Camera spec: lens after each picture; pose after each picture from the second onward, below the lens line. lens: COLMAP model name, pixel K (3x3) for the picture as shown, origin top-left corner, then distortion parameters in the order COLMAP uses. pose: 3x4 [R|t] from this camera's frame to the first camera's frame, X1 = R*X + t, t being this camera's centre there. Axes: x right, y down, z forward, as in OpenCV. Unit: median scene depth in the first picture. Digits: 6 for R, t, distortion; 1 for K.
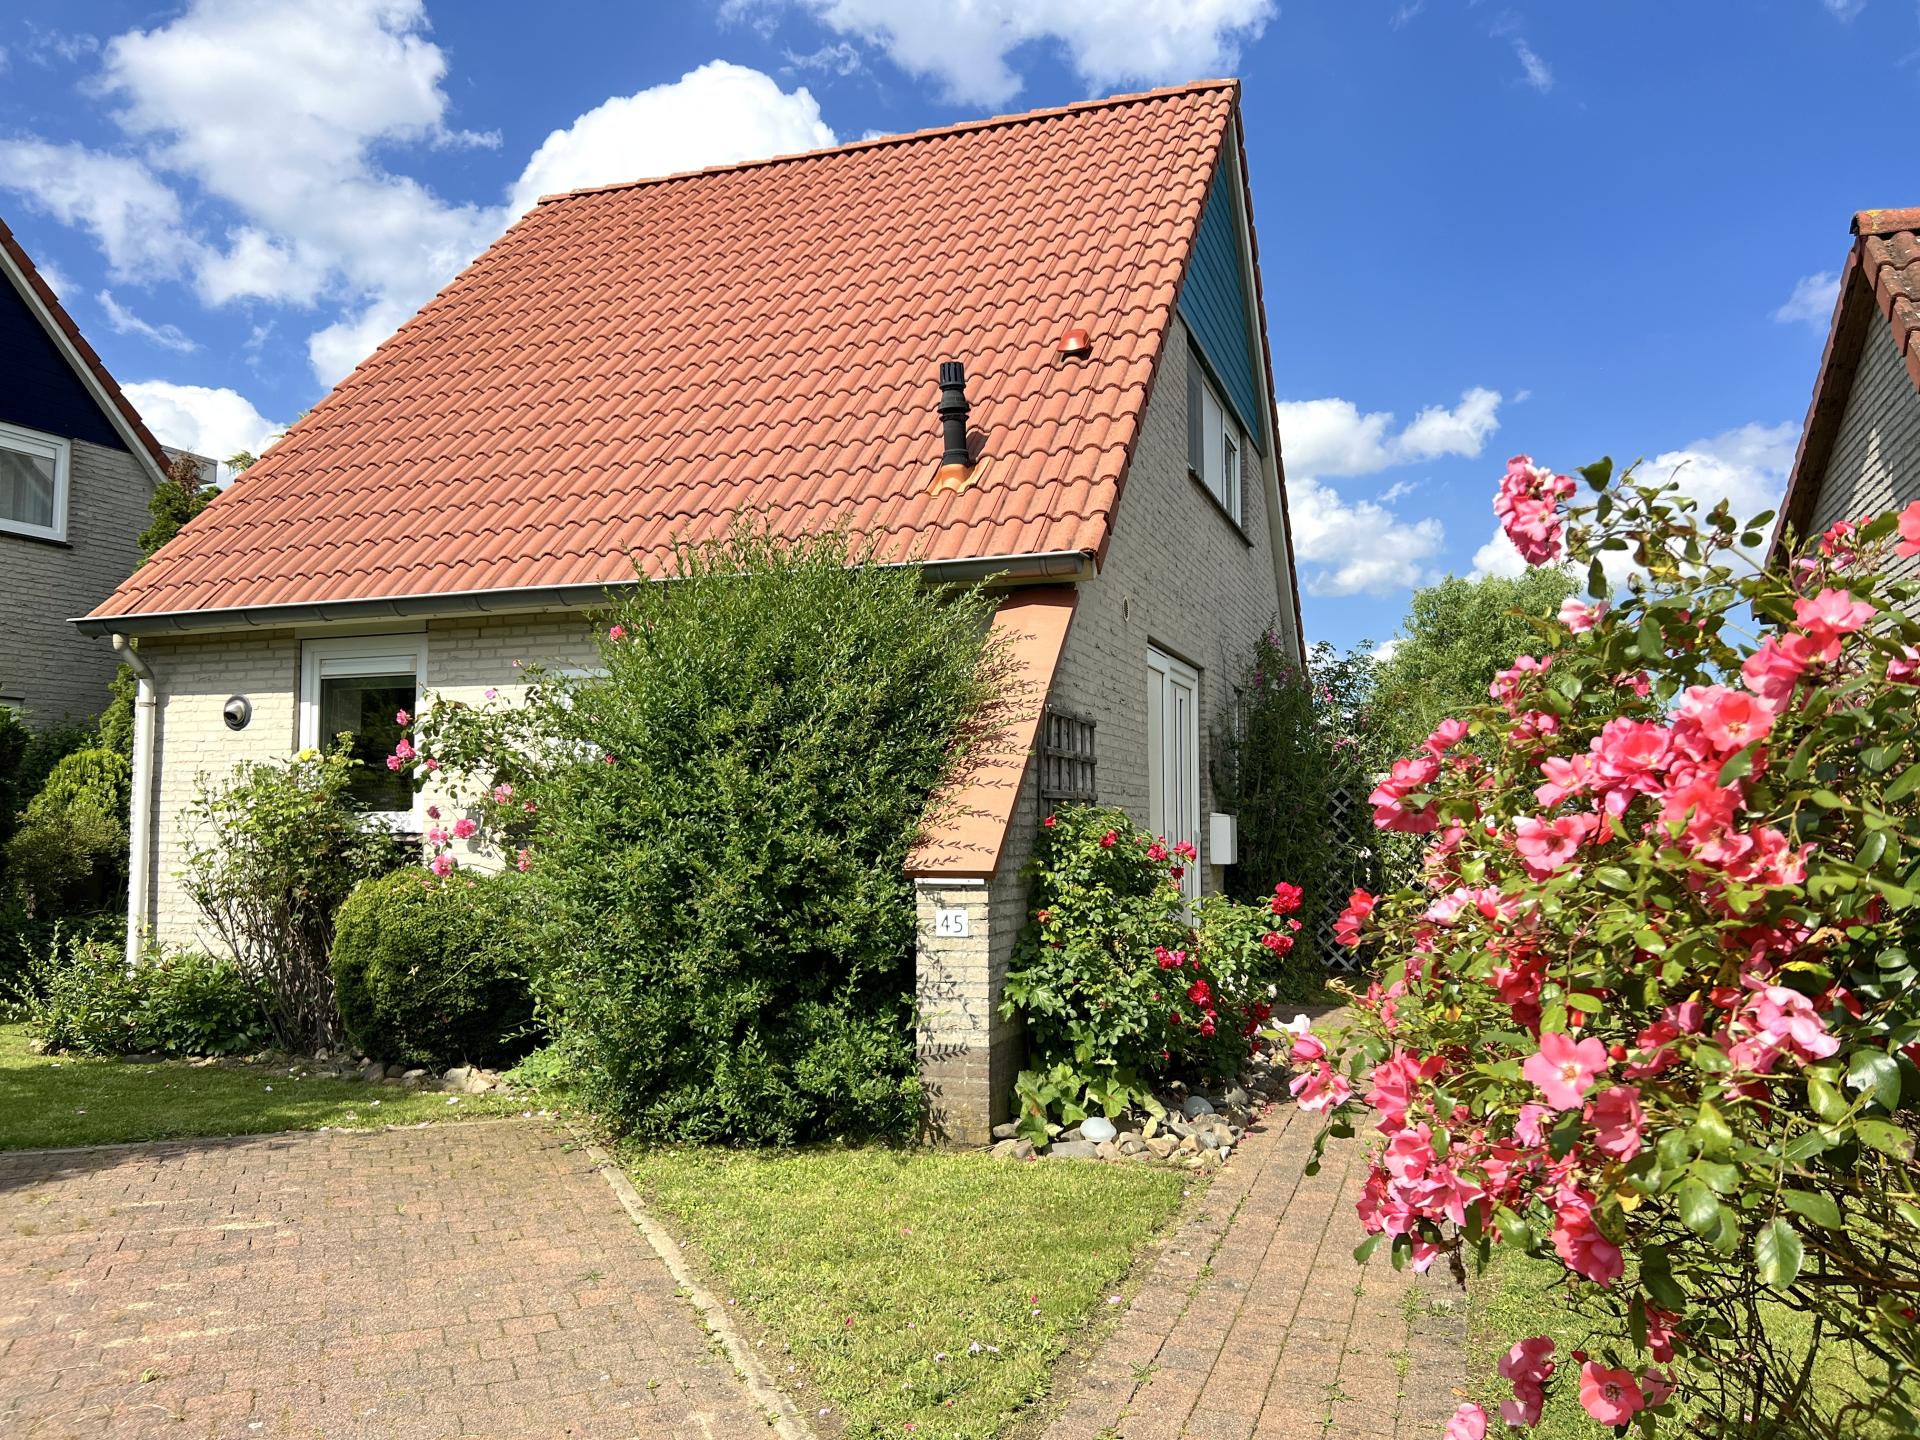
lens RADIAL K [[1432.9, 0, 960.0], [0, 1432.9, 720.0], [0, 0, 1]] dist [-0.040534, 0.005359]
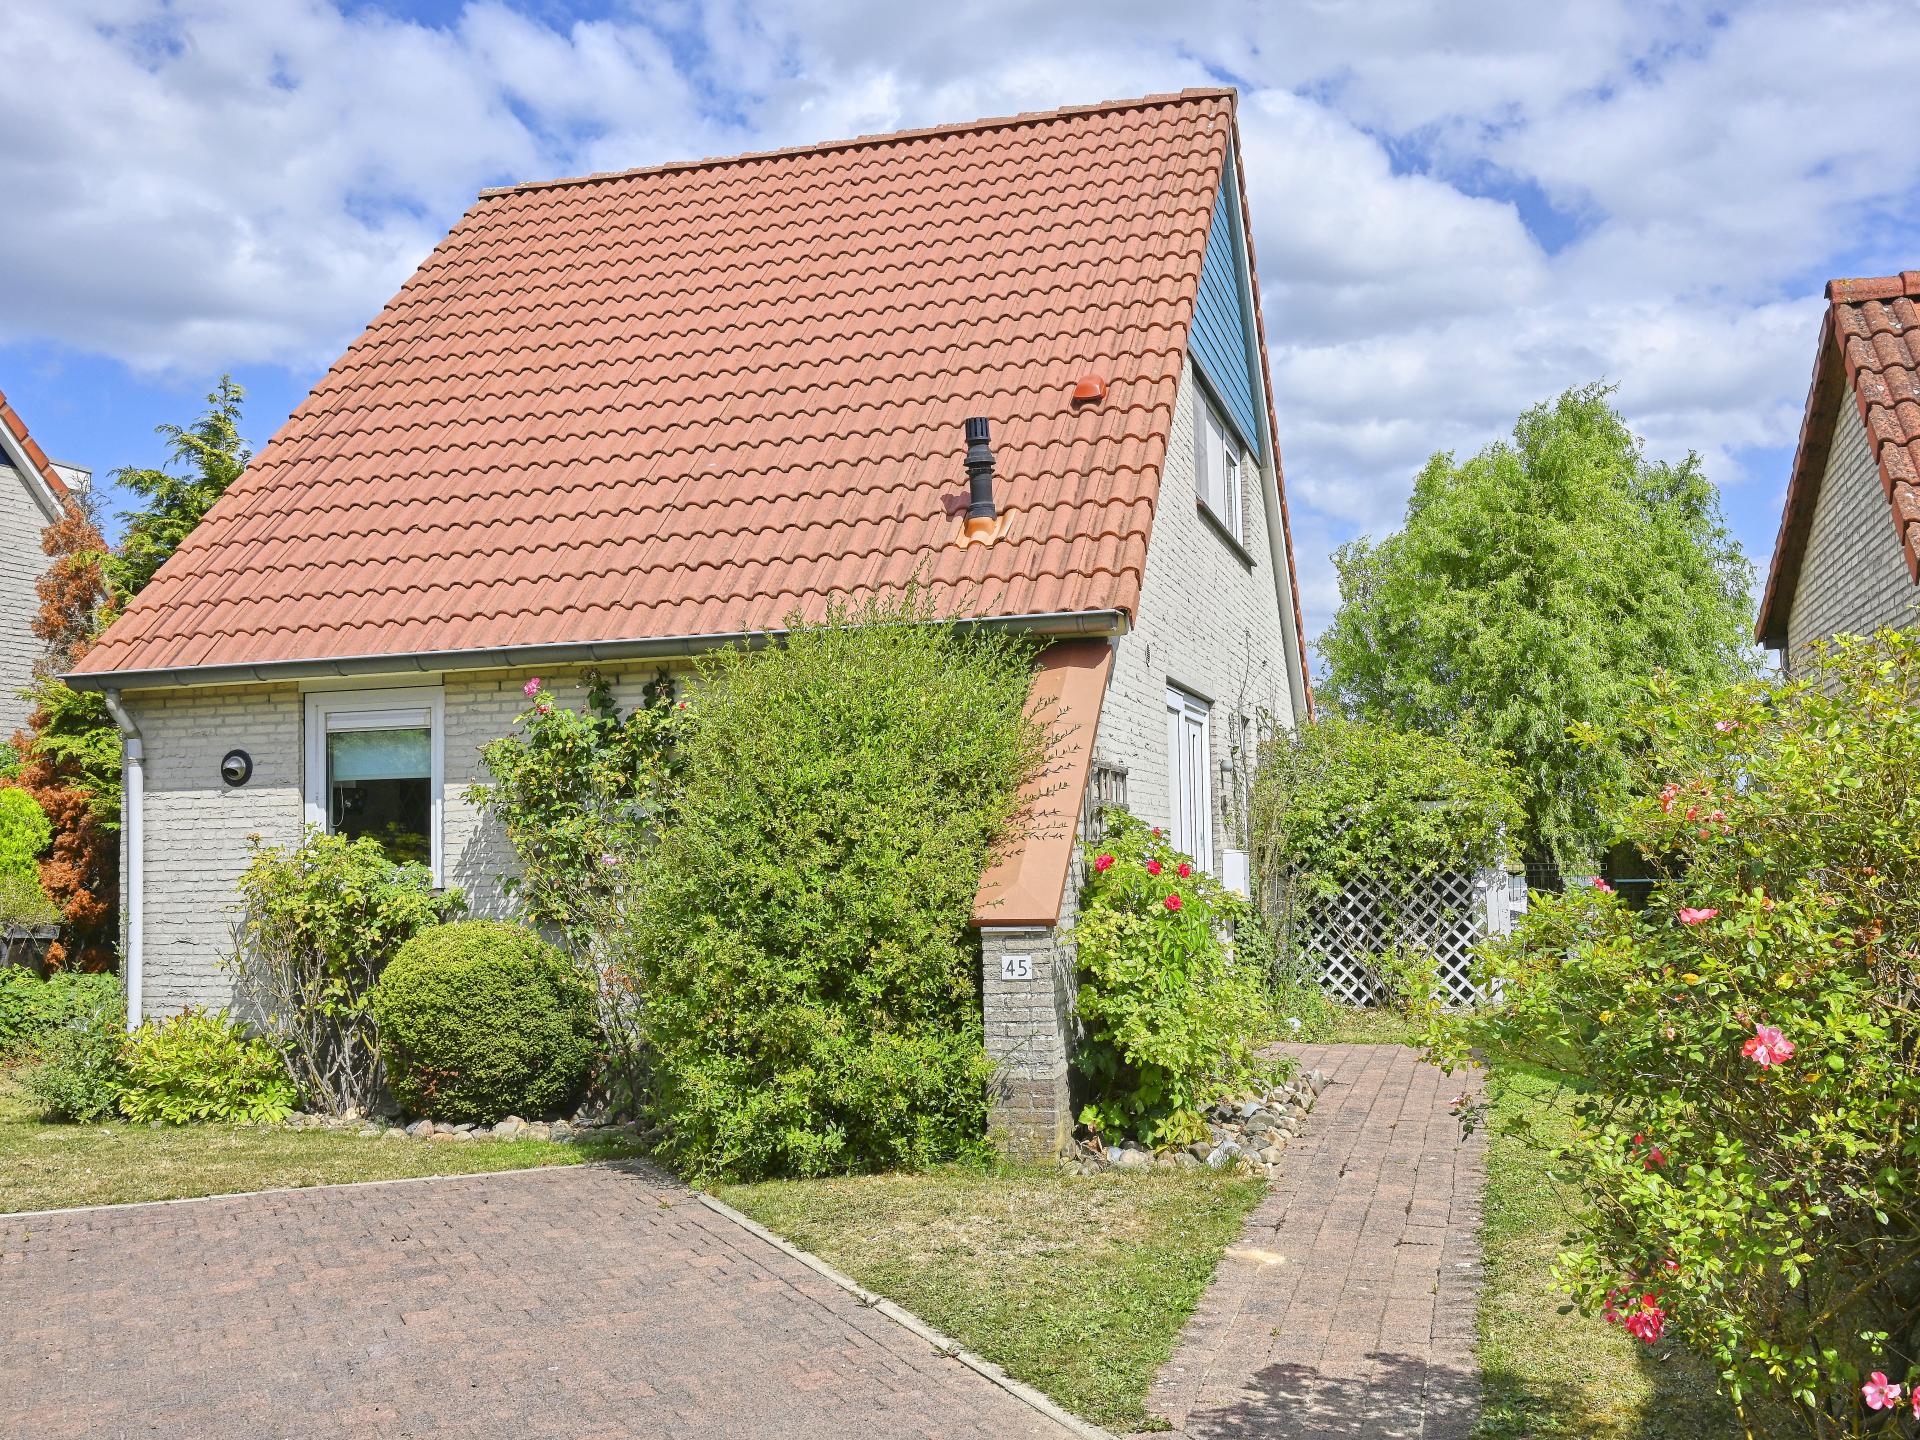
lens RADIAL K [[1591.1, 0, 990.2], [0, 1591.1, 782.0], [0, 0, 1]] dist [-0.036648, 0.006743]
pose [[0.998833, -0.022155, 0.042921, -0.036194], [0.020815, 0.999290, 0.031420, -0.019237], [-0.043587, -0.030490, 0.998584, -0.107630]]
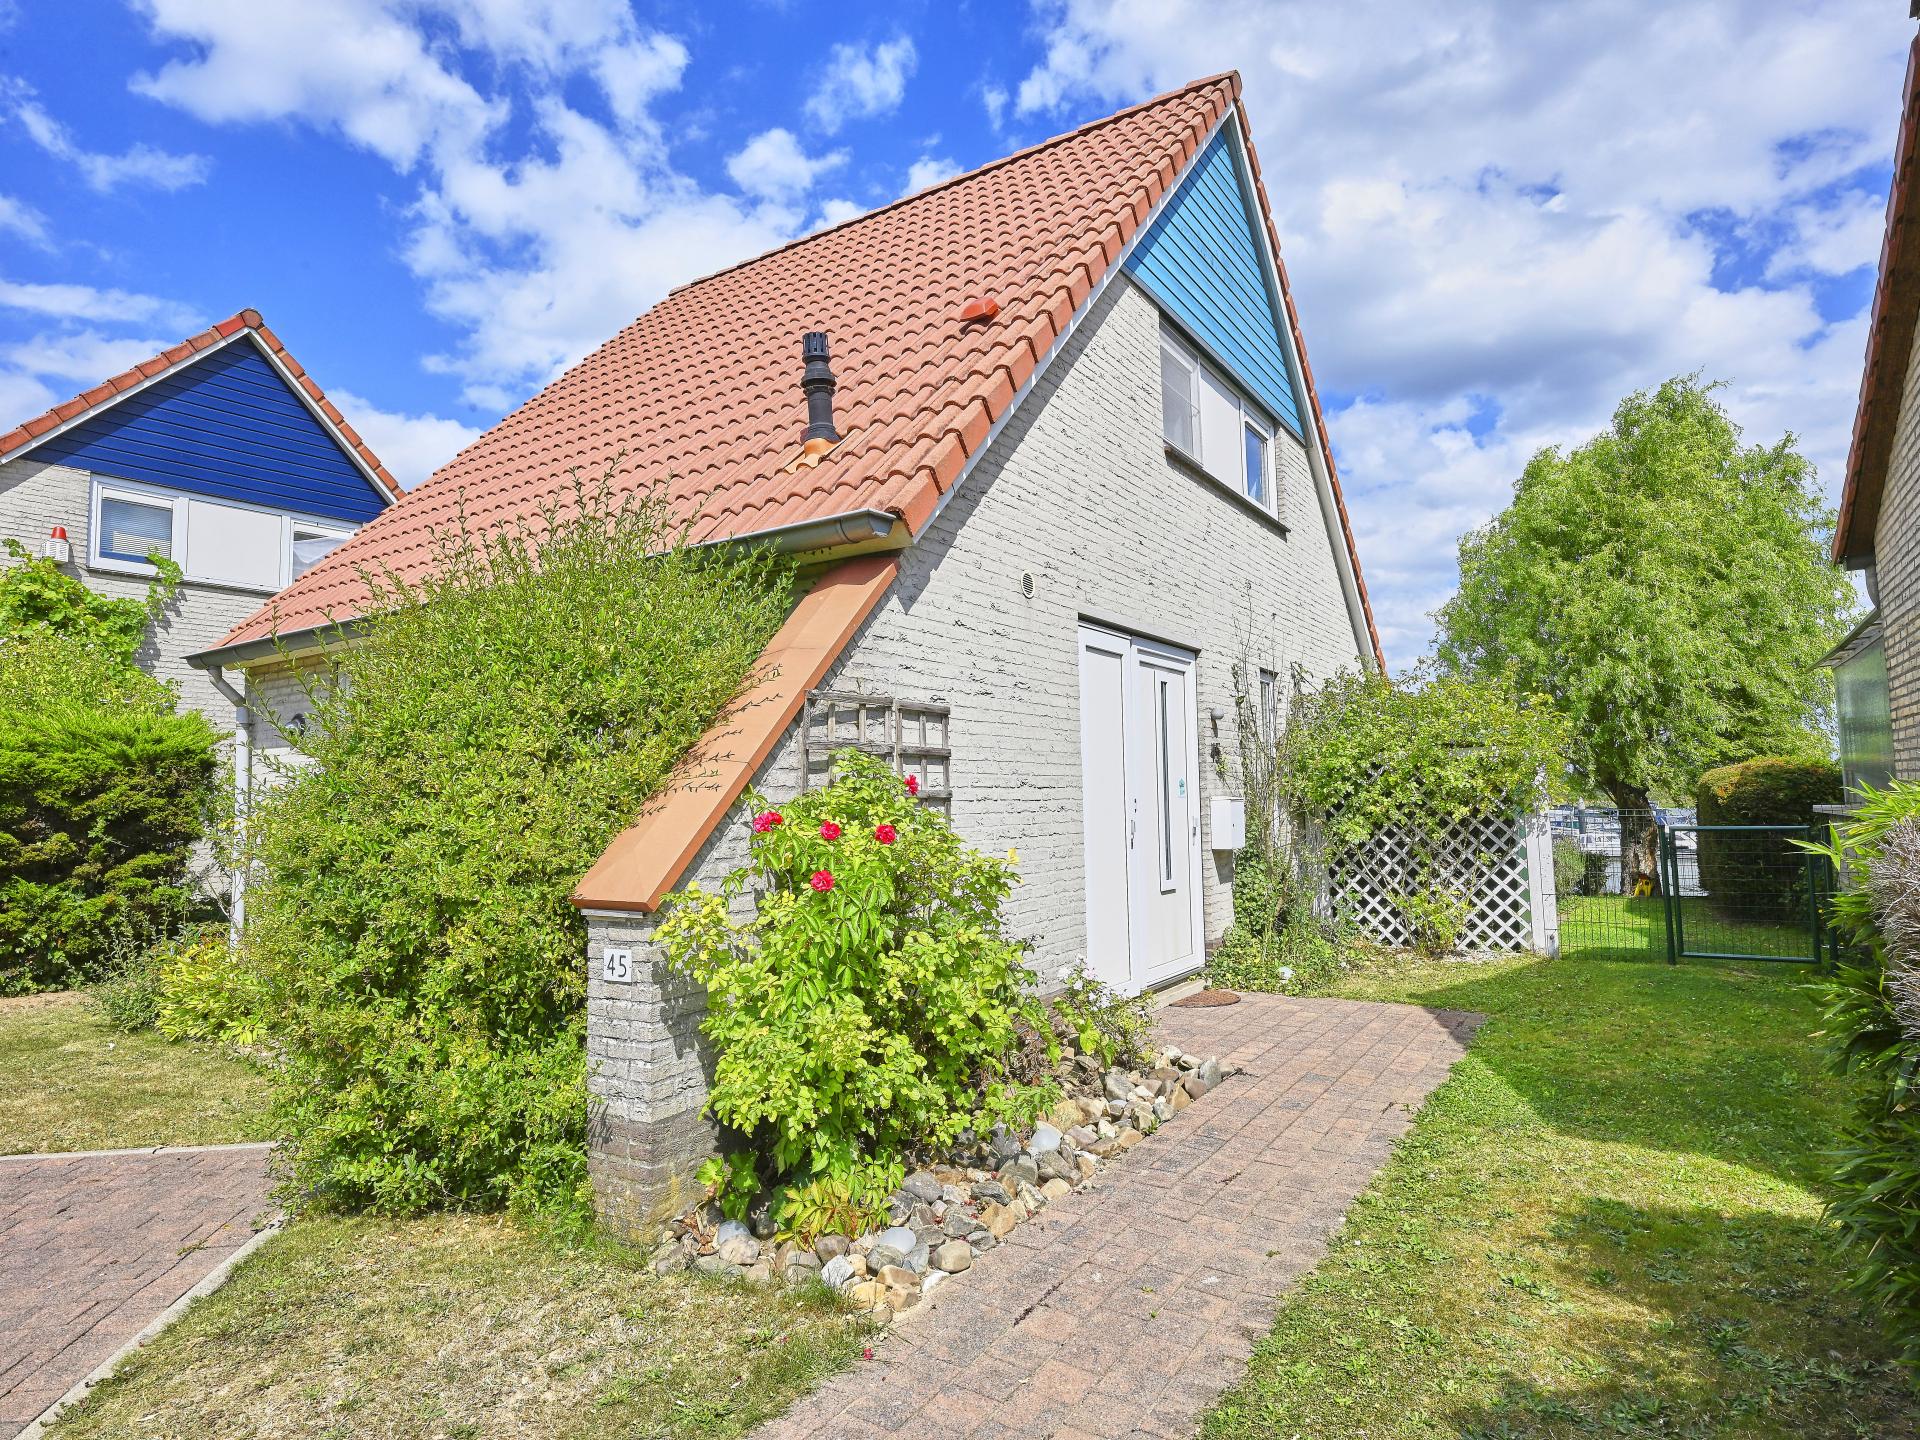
lens RADIAL K [[1077.8, 0, 956.2], [0, 1077.8, 754.8], [0, 0, 1]] dist [-0.015007, 0.000194]
pose [[0.976763, -0.032470, -0.211847, 0.167257], [0.040389, 0.998634, 0.033159, 0.005662], [0.210480, -0.040945, 0.976740, 0.232113]]
